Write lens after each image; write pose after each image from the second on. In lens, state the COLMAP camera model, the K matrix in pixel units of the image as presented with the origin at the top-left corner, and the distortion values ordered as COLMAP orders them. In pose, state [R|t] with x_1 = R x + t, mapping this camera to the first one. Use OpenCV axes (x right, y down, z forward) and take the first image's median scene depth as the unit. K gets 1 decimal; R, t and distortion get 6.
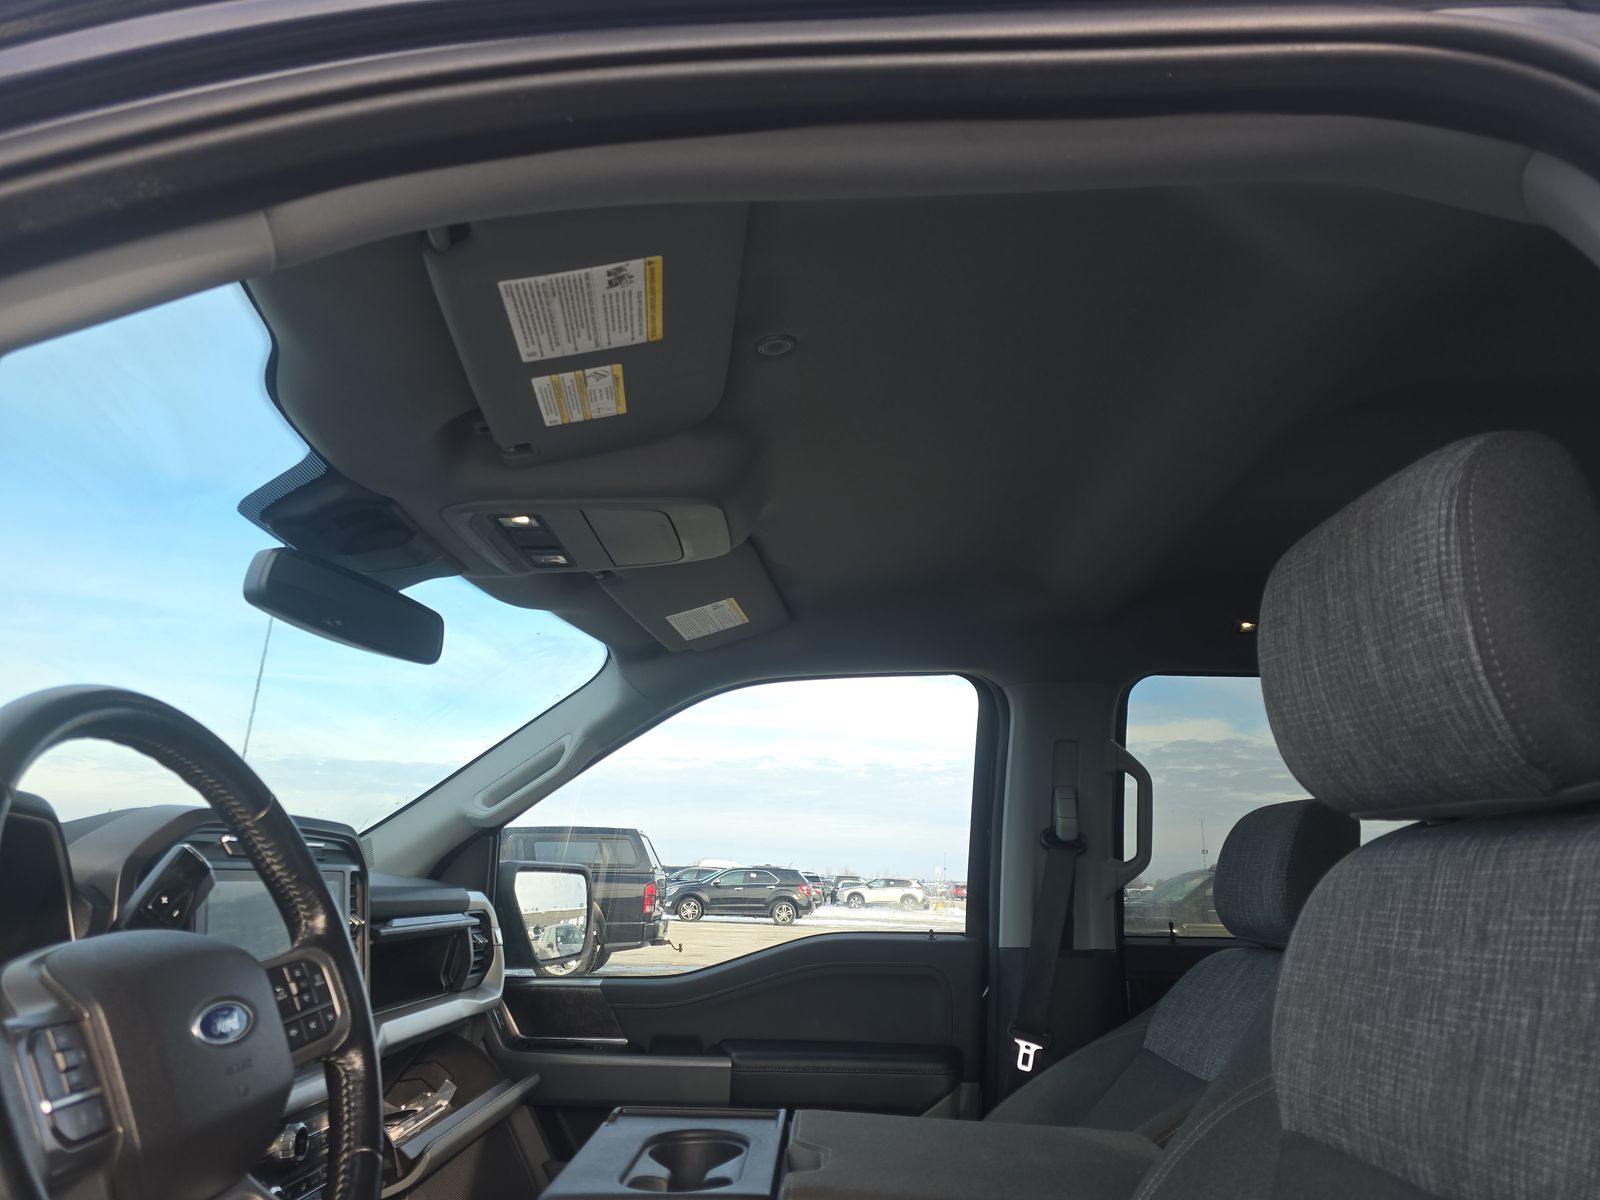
lens RADIAL K [[1080.1, 0, 795.3], [0, 1080.1, 603.9], [0, 0, 1]] dist [0.044536, -0.035955]
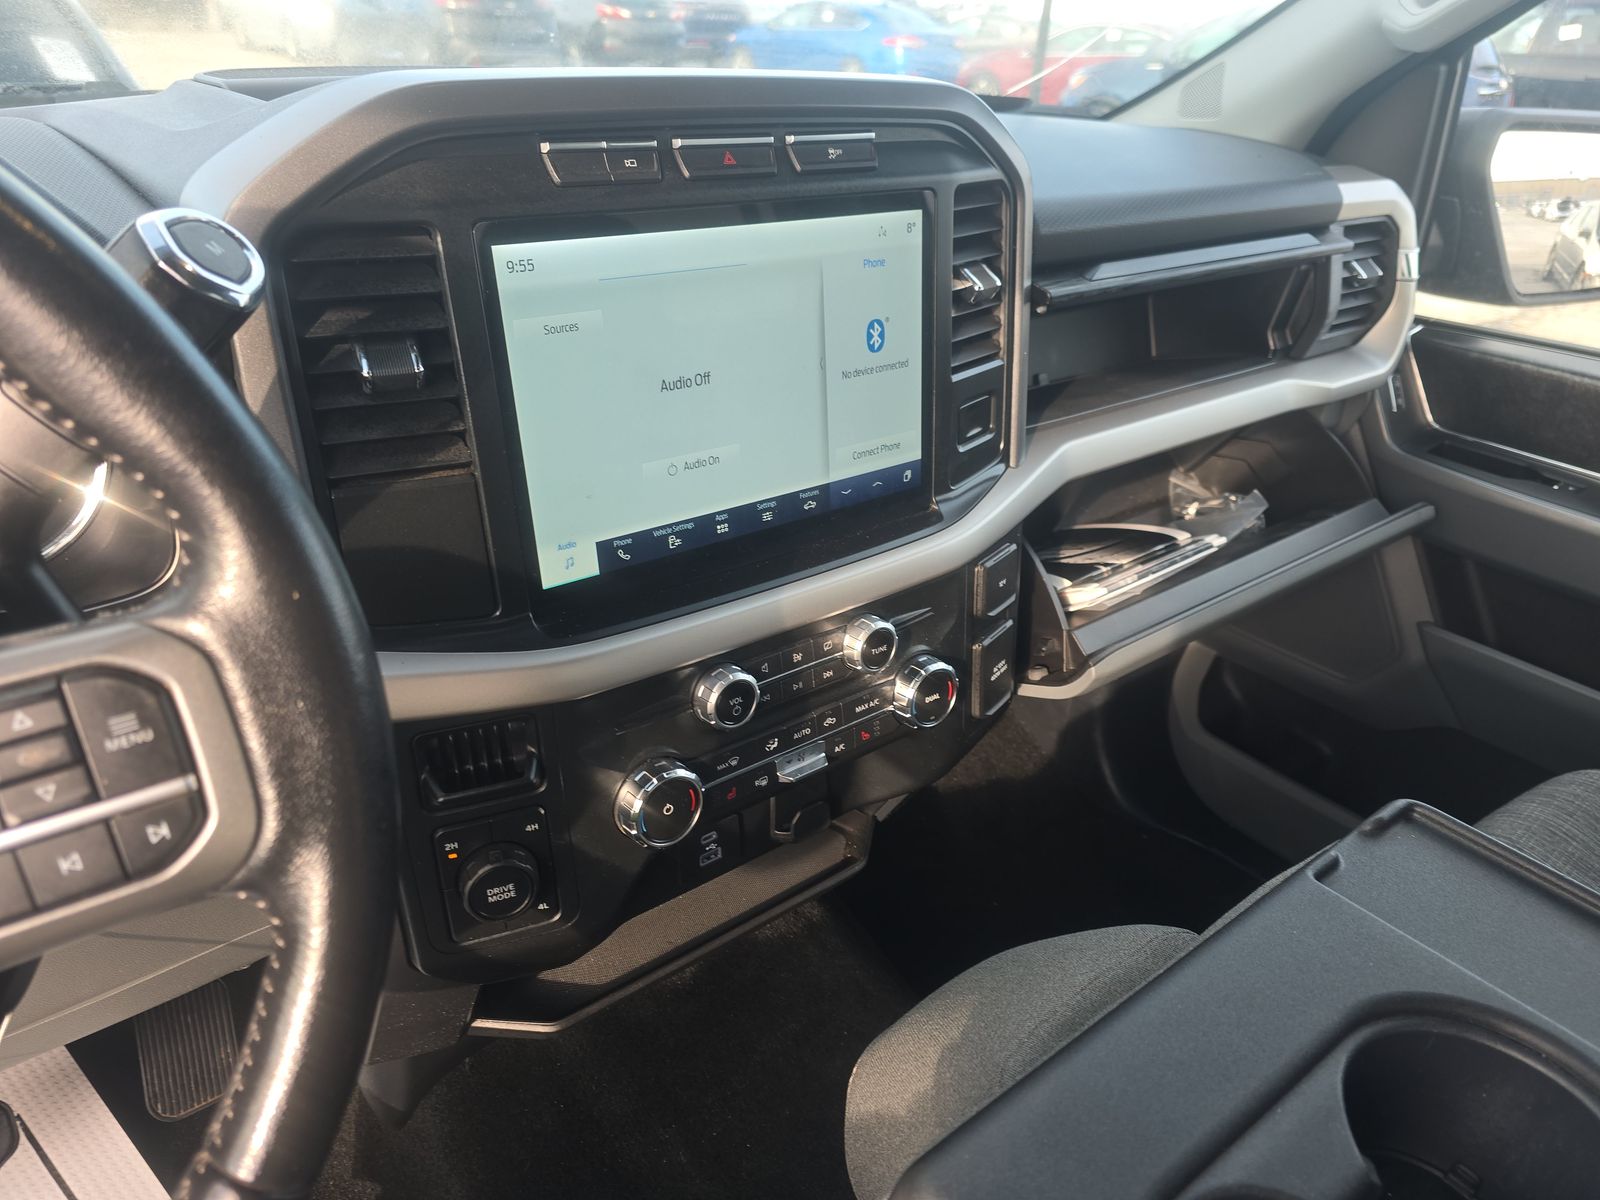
lens RADIAL K [[1080.1, 0, 794.1], [0, 1080.1, 595.4], [0, 0, 1]] dist [0.044536, -0.035955]
pose [[0.621729, 0.334615, -0.708157, -0.015169], [0.200744, 0.805867, 0.557028, 0.067235], [0.757070, -0.488479, 0.433859, 0.431246]]
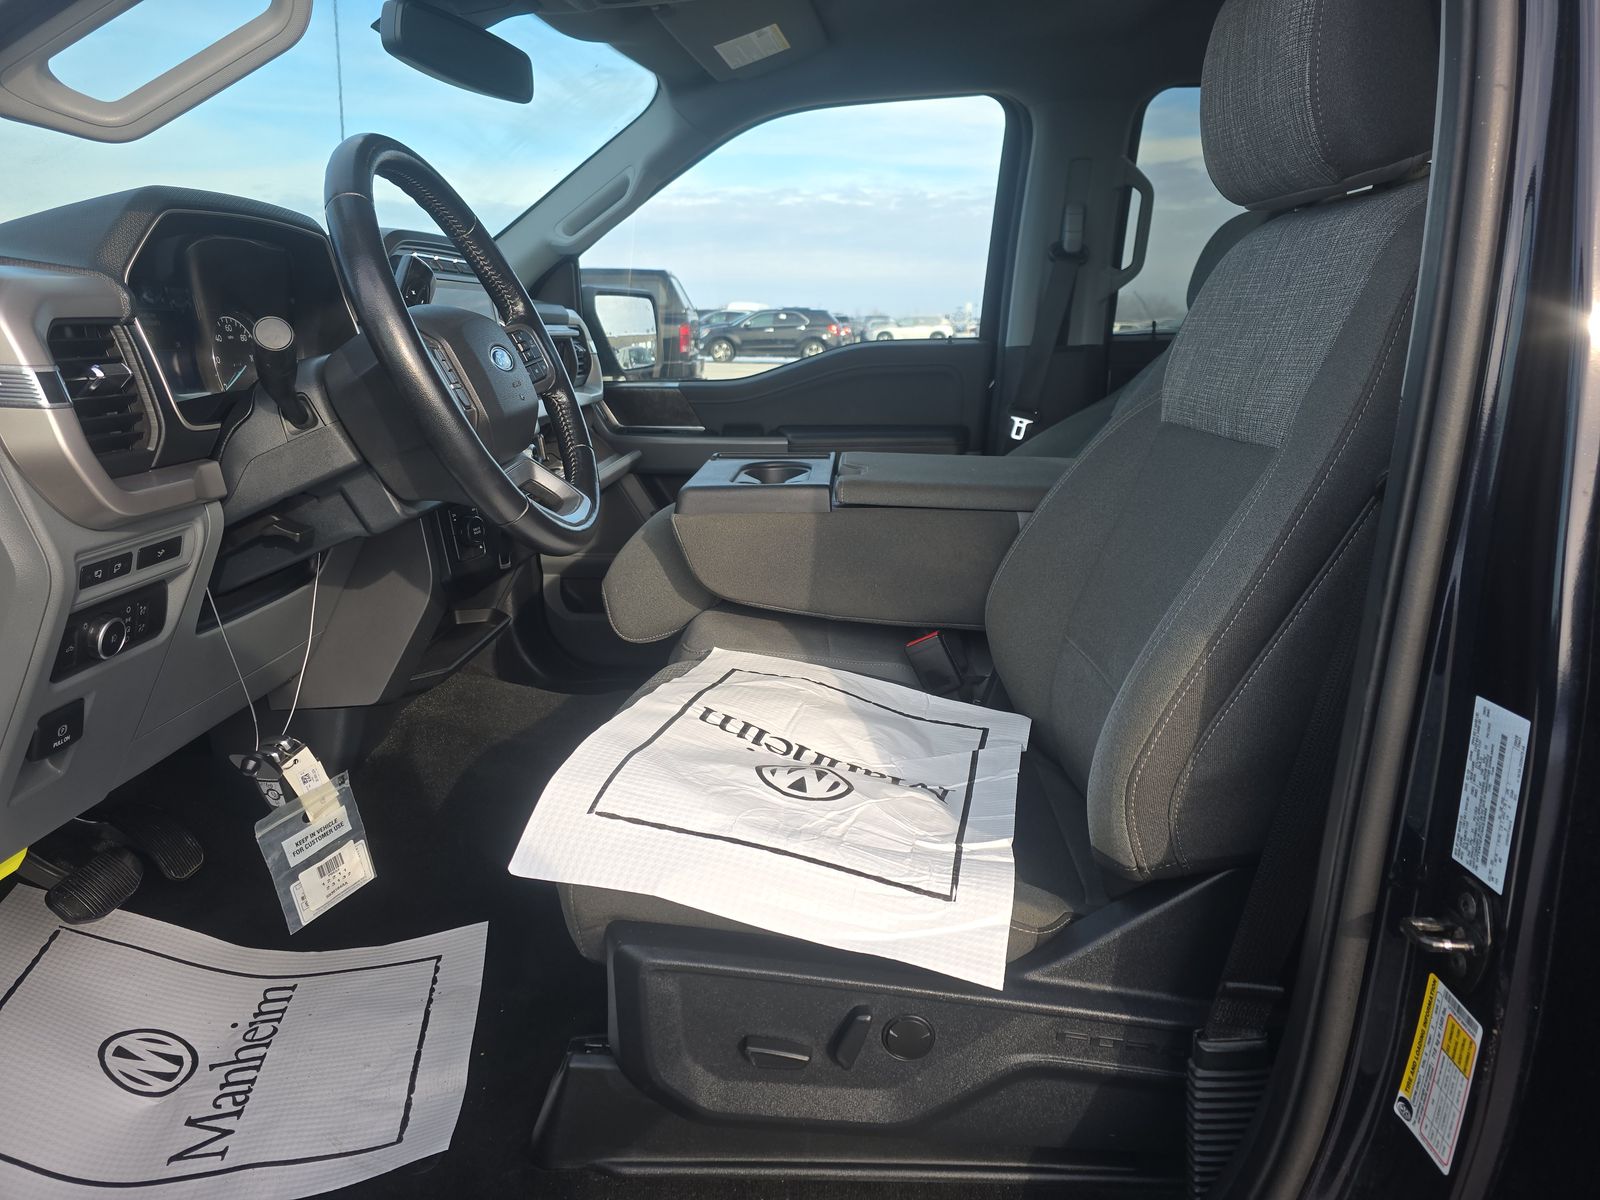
lens RADIAL K [[1080.1, 0, 796.5], [0, 1080.1, 617.0], [0, 0, 1]] dist [0.044536, -0.035955]
pose [[0.999408, -0.016914, -0.029969, -0.013393], [0.029493, 0.869720, 0.492663, -0.023350], [0.017731, -0.493255, 0.869704, -0.202989]]
